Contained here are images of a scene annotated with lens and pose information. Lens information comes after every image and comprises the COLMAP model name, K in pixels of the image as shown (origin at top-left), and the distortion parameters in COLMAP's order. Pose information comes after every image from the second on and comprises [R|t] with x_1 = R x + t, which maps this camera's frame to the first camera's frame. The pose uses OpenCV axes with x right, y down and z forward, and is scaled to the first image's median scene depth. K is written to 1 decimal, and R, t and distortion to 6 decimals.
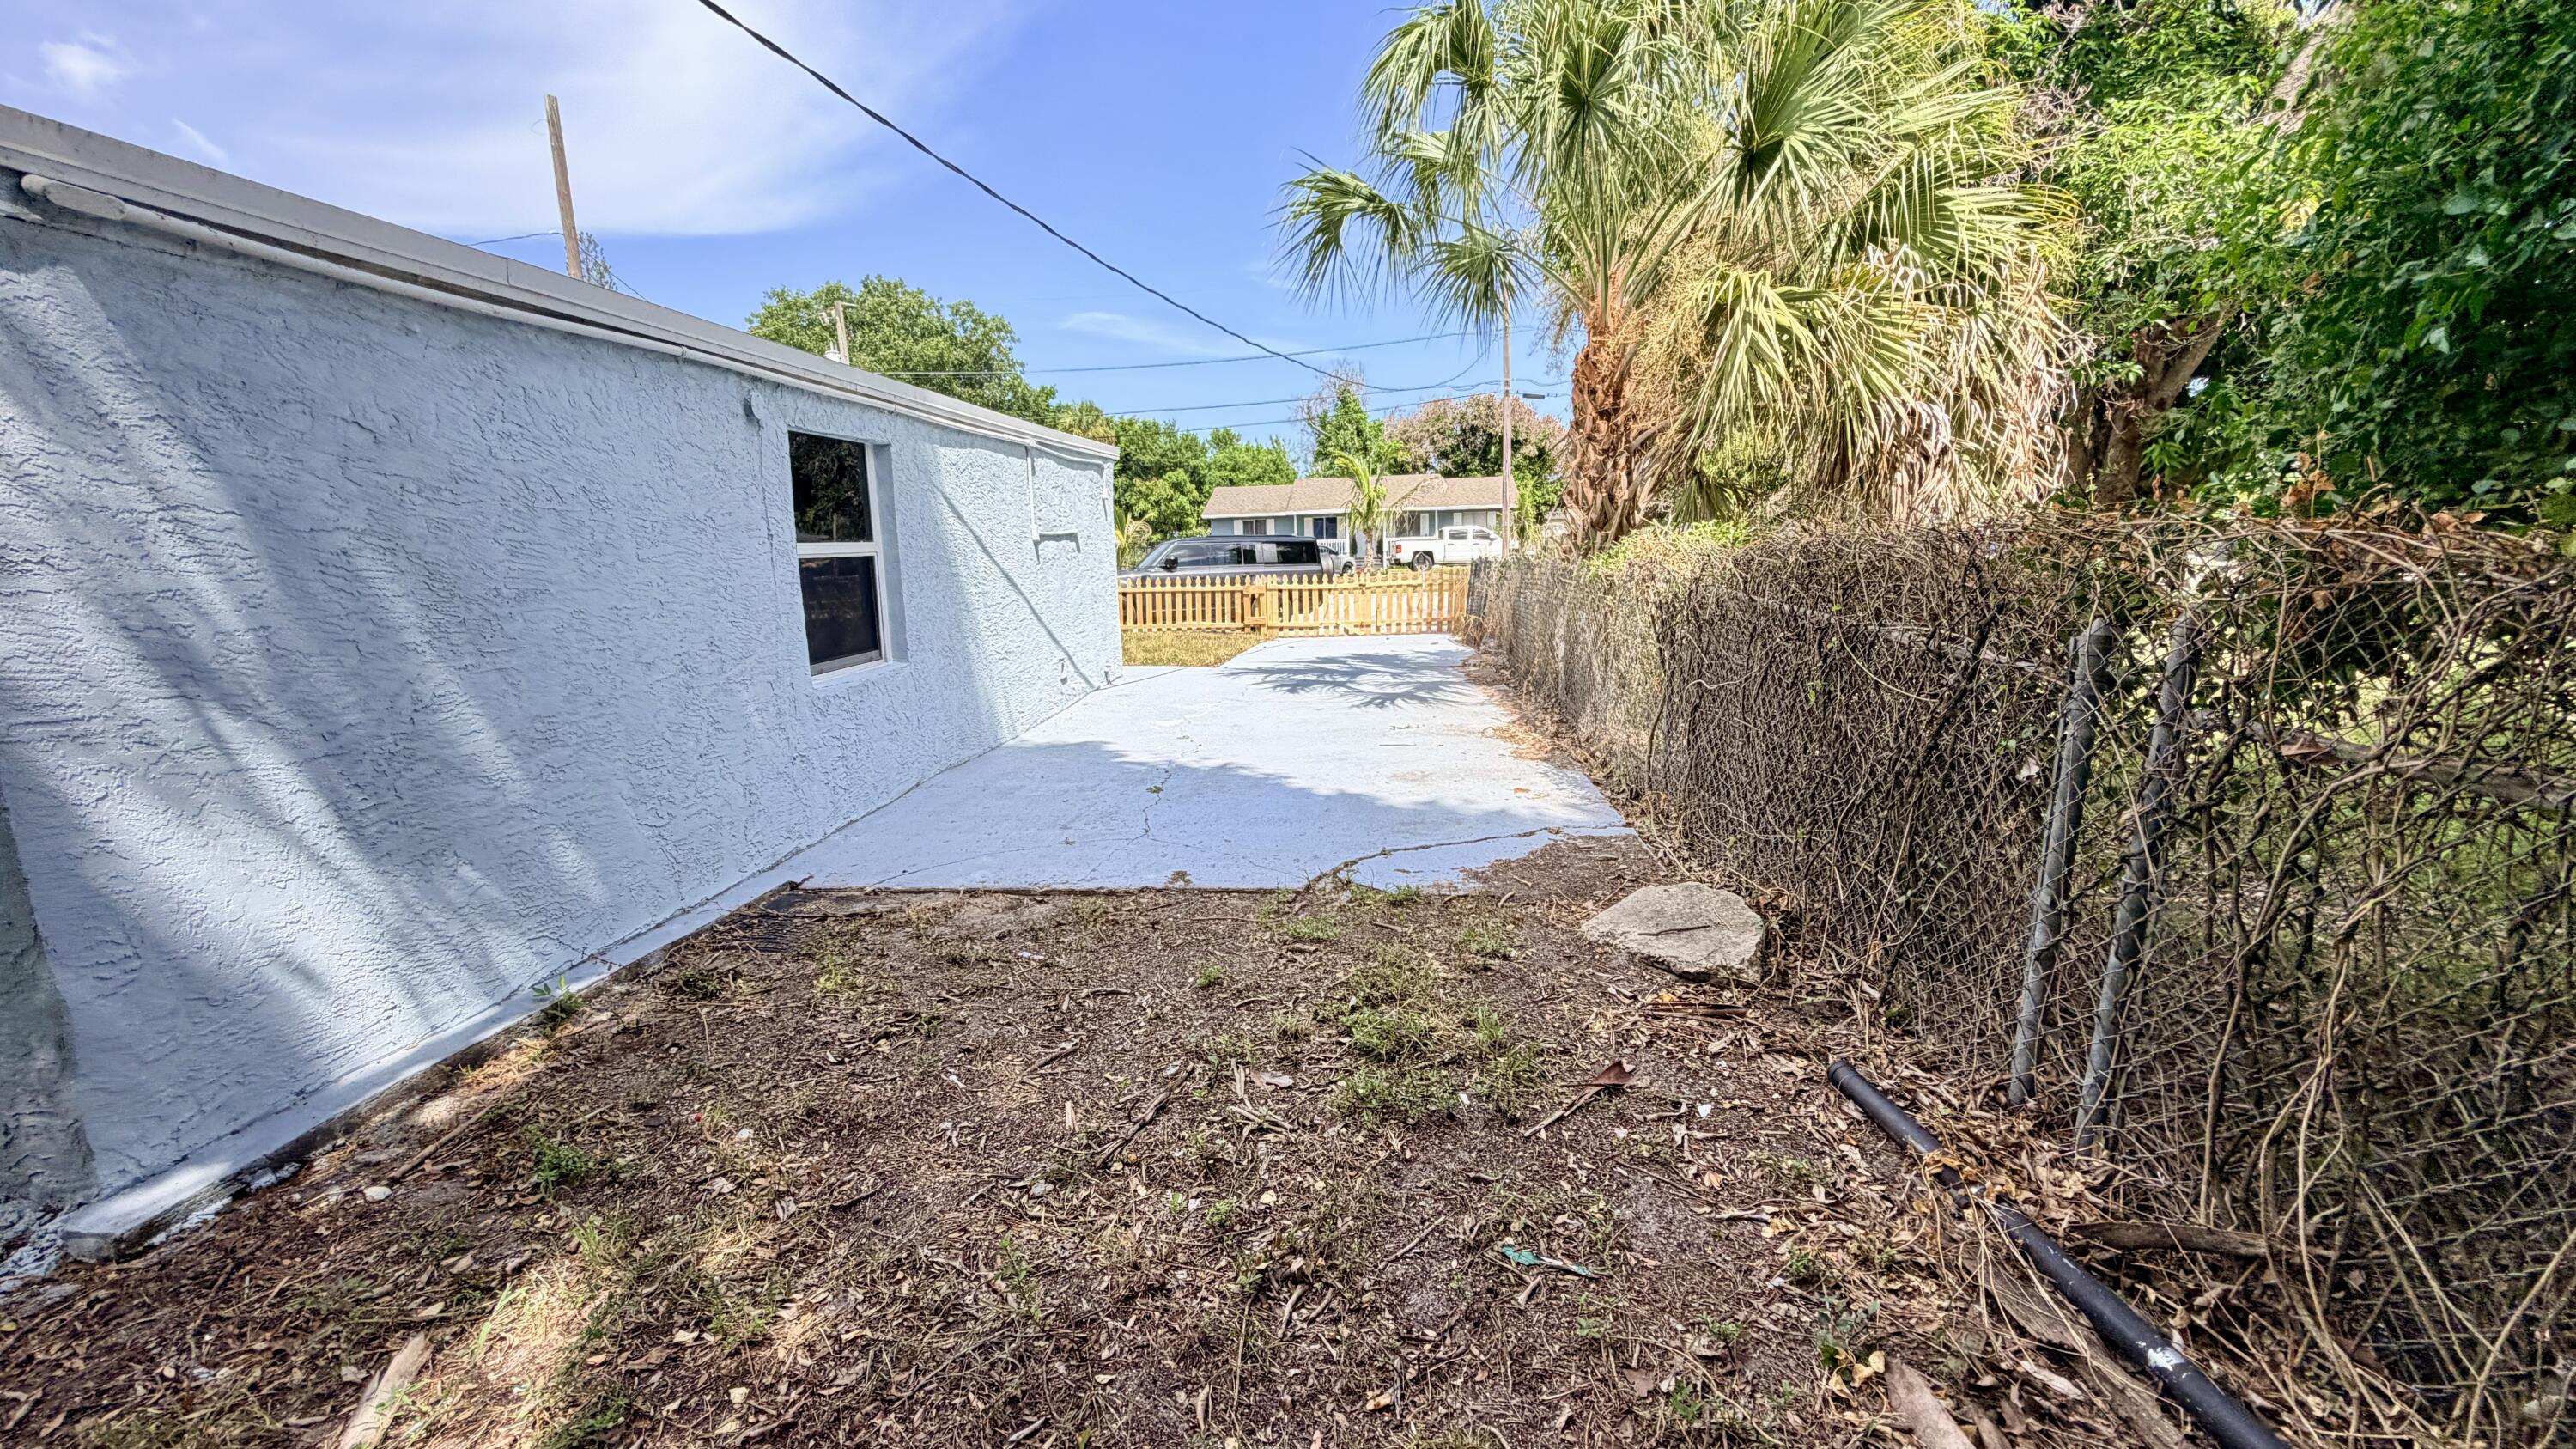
lens RADIAL K [[1025.8, 0, 1281.9], [0, 1025.8, 720.5], [0, 0, 1]] dist [0.000082, -0.000035]
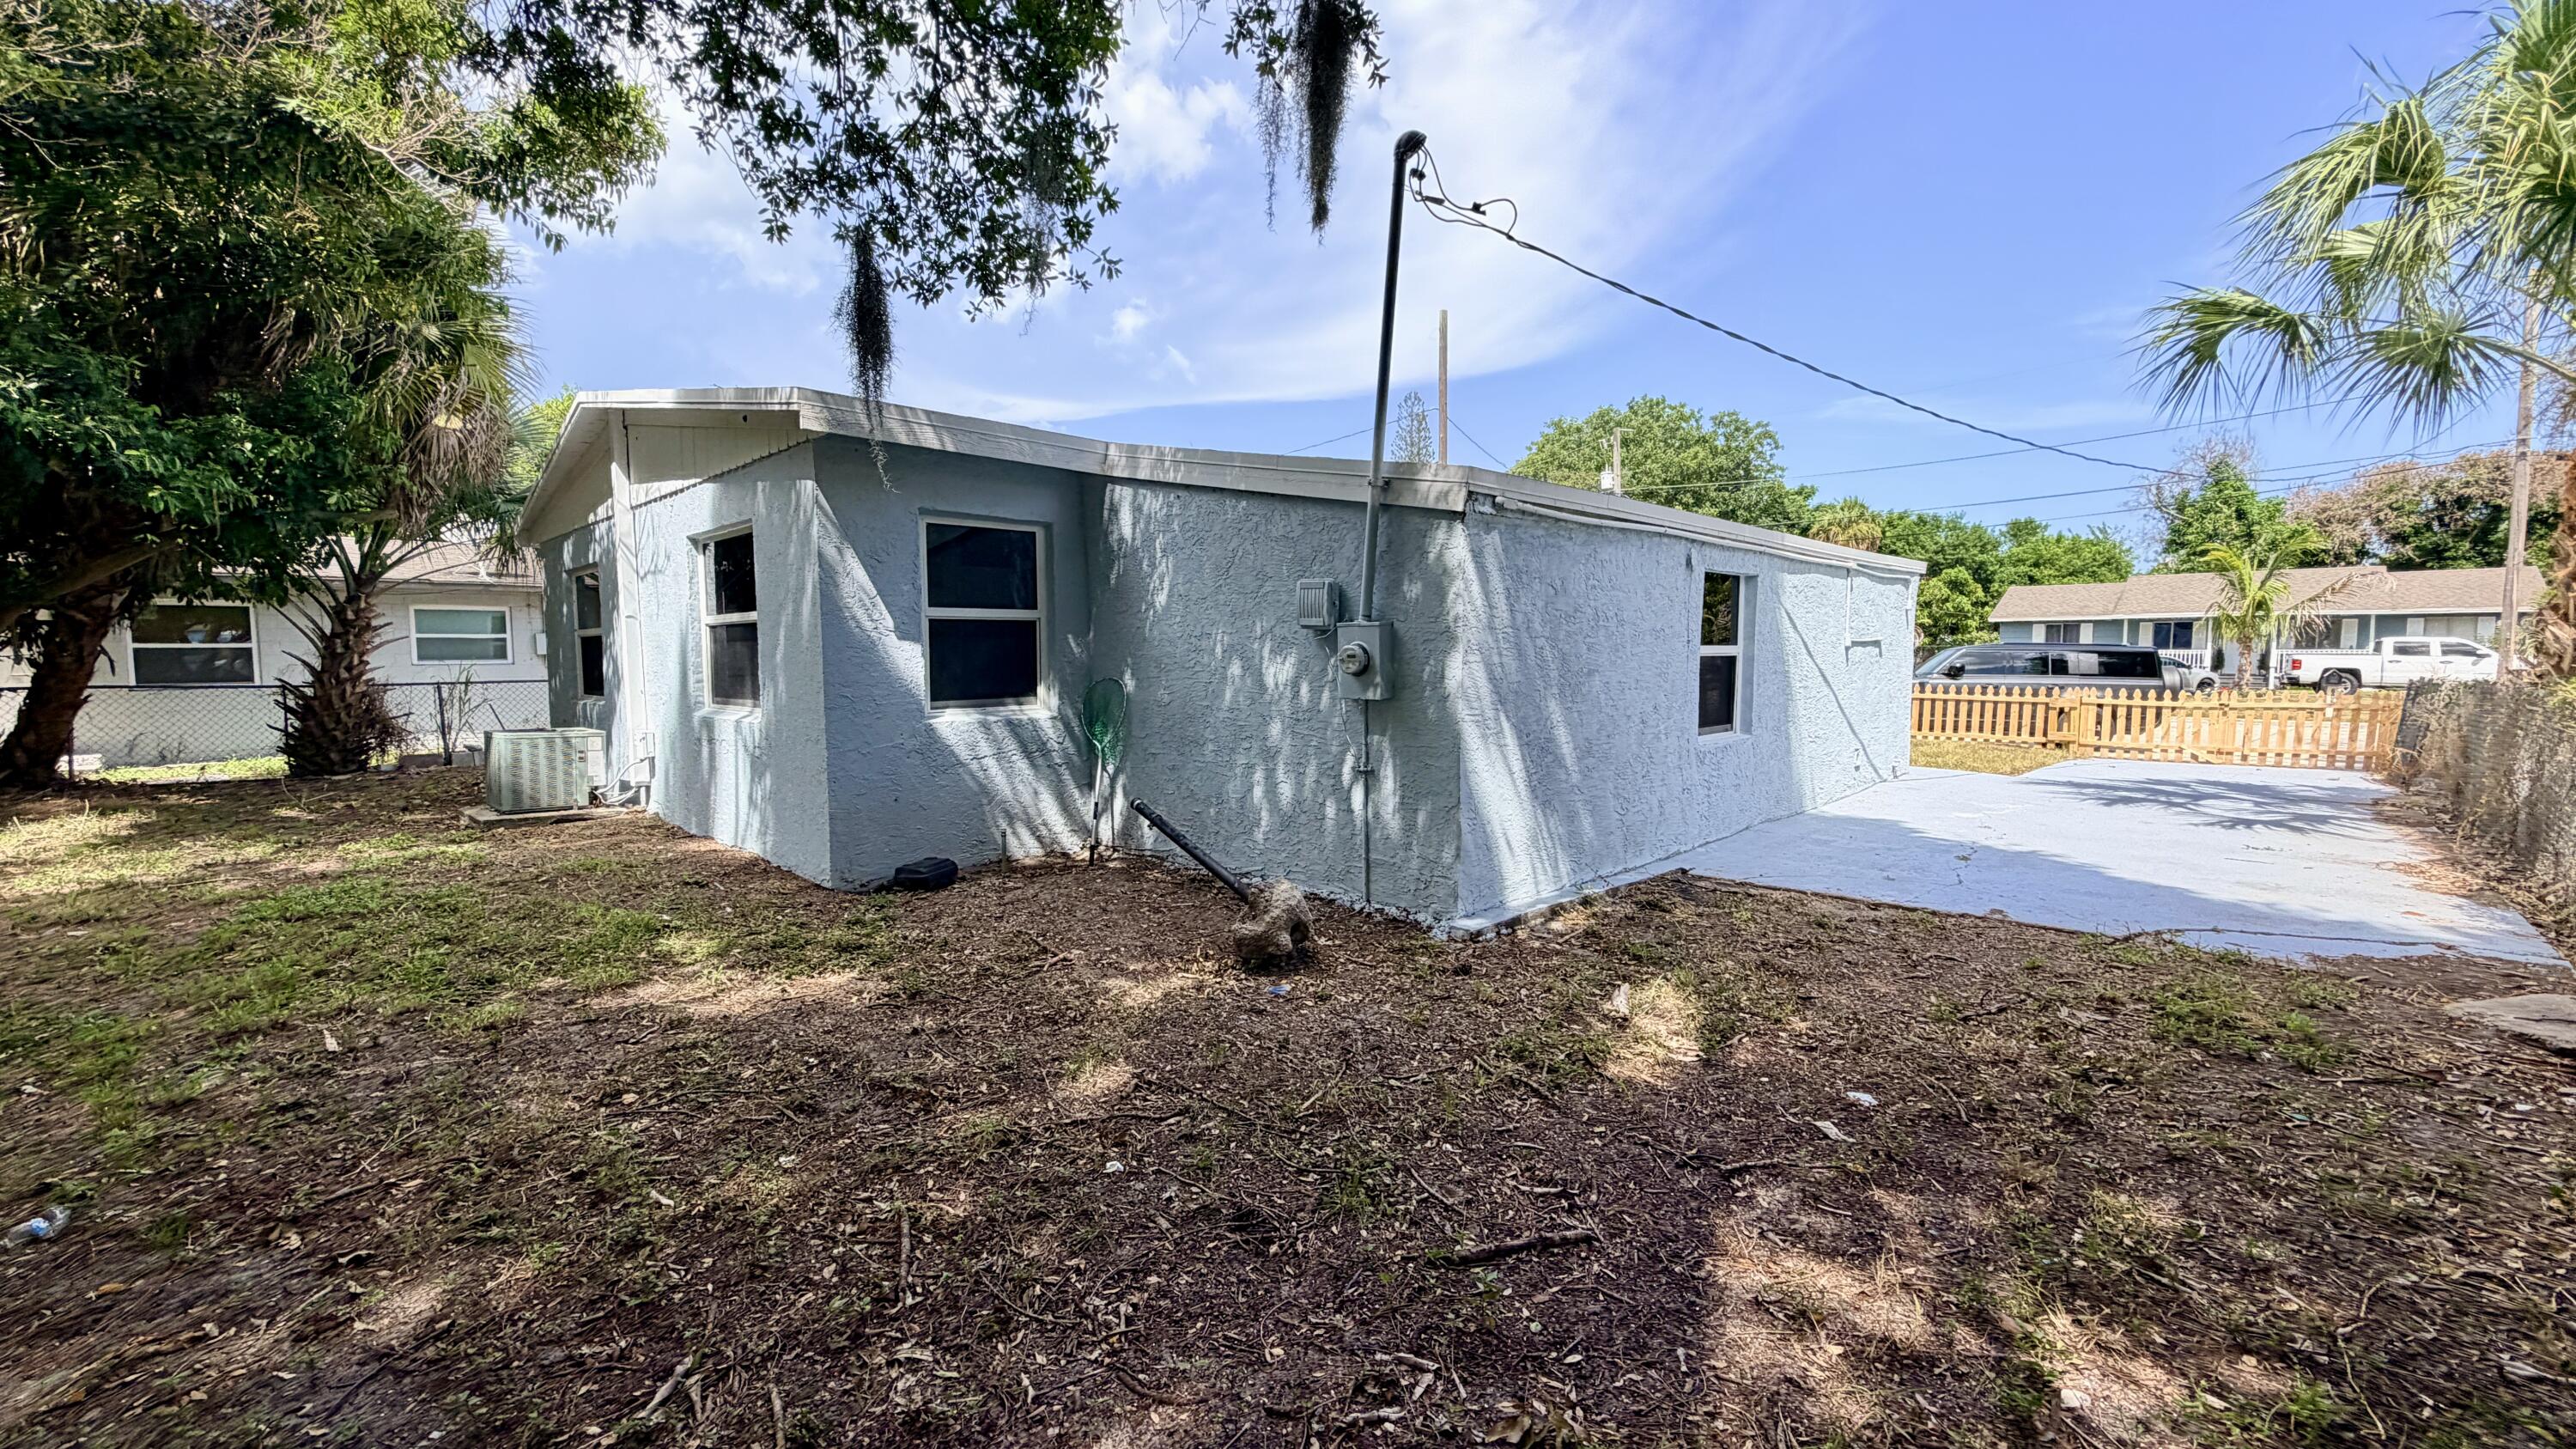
lens RADIAL K [[1025.8, 0, 1281.9], [0, 1025.8, 720.5], [0, 0, 1]] dist [0.000082, -0.000035]
pose [[0.782435, 0.070768, -0.618698, -0.007755], [-0.128616, 0.990465, -0.049363, 0.030937], [0.609306, 0.118197, 0.784077, -0.188241]]
